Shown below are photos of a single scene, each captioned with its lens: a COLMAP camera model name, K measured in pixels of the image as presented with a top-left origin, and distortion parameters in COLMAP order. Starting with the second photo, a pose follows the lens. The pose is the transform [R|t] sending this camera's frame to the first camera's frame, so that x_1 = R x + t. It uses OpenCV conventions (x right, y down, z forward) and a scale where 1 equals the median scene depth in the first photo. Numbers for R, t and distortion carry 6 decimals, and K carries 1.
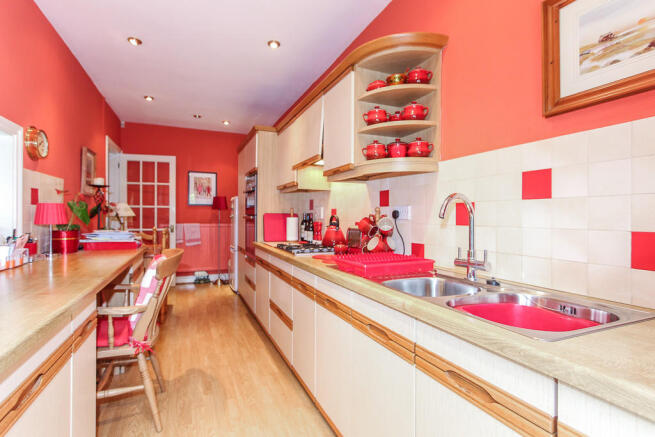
lens RADIAL K [[308.7, 0, 329.9], [0, 308.7, 217.7], [0, 0, 1]] dist [-0.003461, -0.000298]
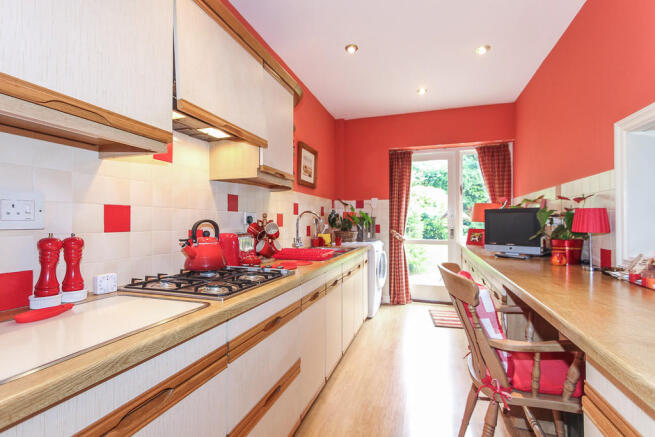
lens RADIAL K [[308.7, 0, 329.3], [0, 308.7, 220.1], [0, 0, 1]] dist [-0.003461, -0.000298]
pose [[-0.735917, 0.003370, 0.677063, -0.750846], [-0.001550, 0.999977, -0.006662, -0.003852], [-0.677070, -0.005952, -0.735895, 1.632609]]
